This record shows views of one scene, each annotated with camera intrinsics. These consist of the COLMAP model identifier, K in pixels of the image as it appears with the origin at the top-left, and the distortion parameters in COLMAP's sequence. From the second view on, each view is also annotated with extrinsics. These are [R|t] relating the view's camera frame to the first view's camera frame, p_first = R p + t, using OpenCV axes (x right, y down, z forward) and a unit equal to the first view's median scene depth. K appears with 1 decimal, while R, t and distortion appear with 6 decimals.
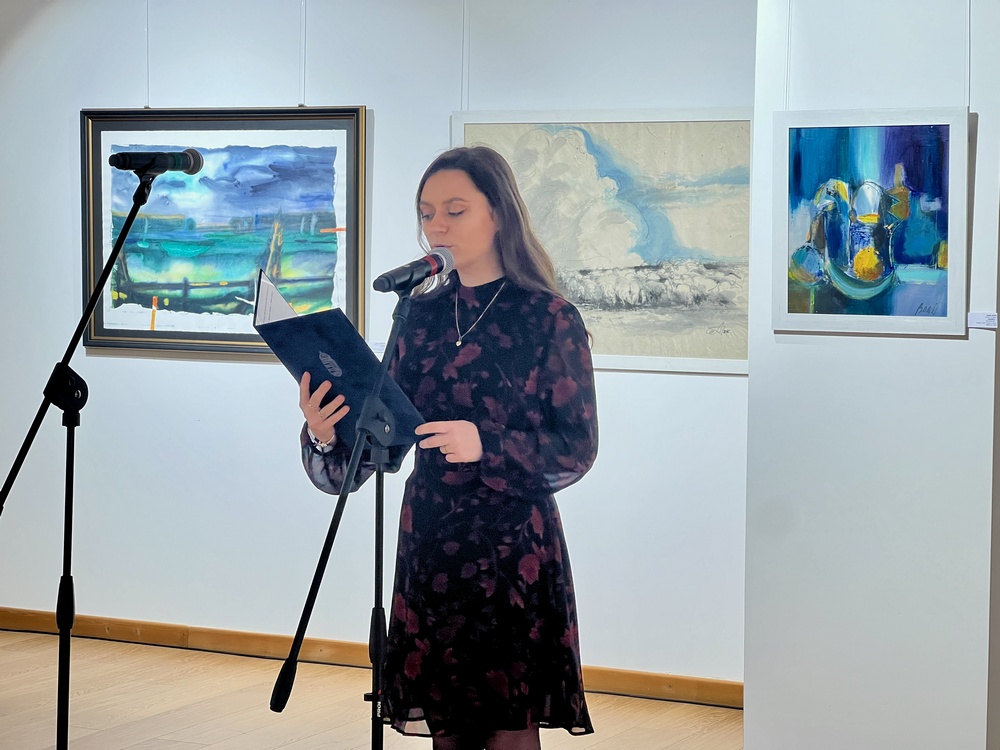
lens RADIAL K [[2360.8, 0, 502.9], [0, 2360.8, 377.0], [0, 0, 1]] dist [0.014496, 0.000000]
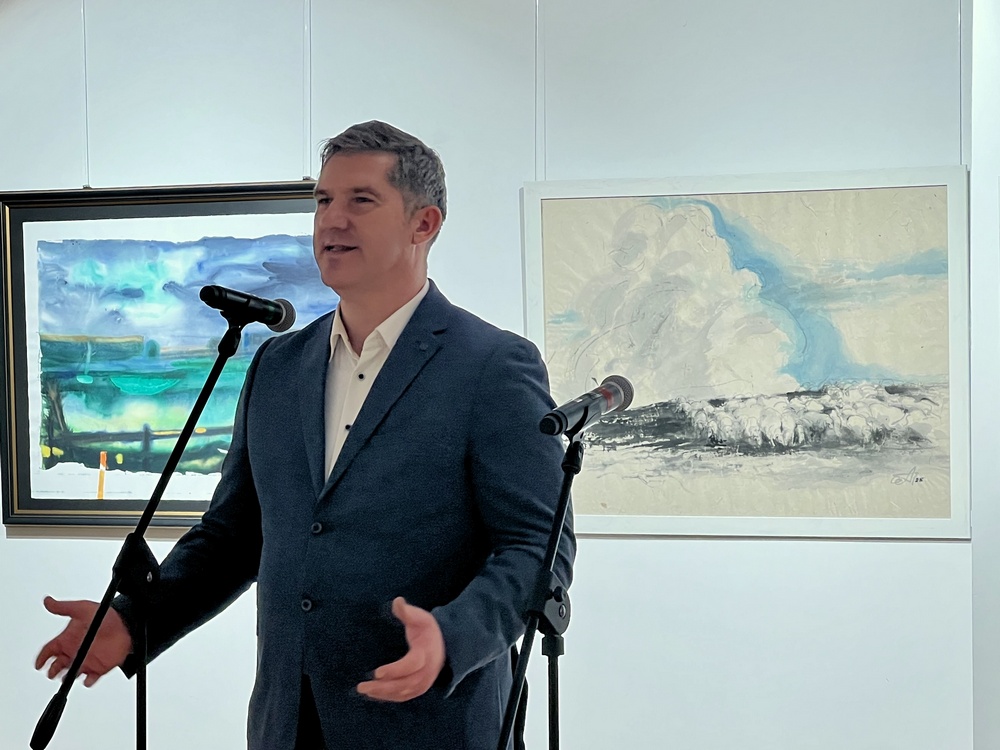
lens RADIAL K [[2360.8, 0, 496.9], [0, 2360.8, 372.8], [0, 0, 1]] dist [0.014496, 0.000000]
pose [[0.996622, -0.028398, 0.077066, -0.086578], [0.031089, 0.998940, -0.033939, -0.031142], [-0.076020, 0.036220, 0.996448, 0.292288]]
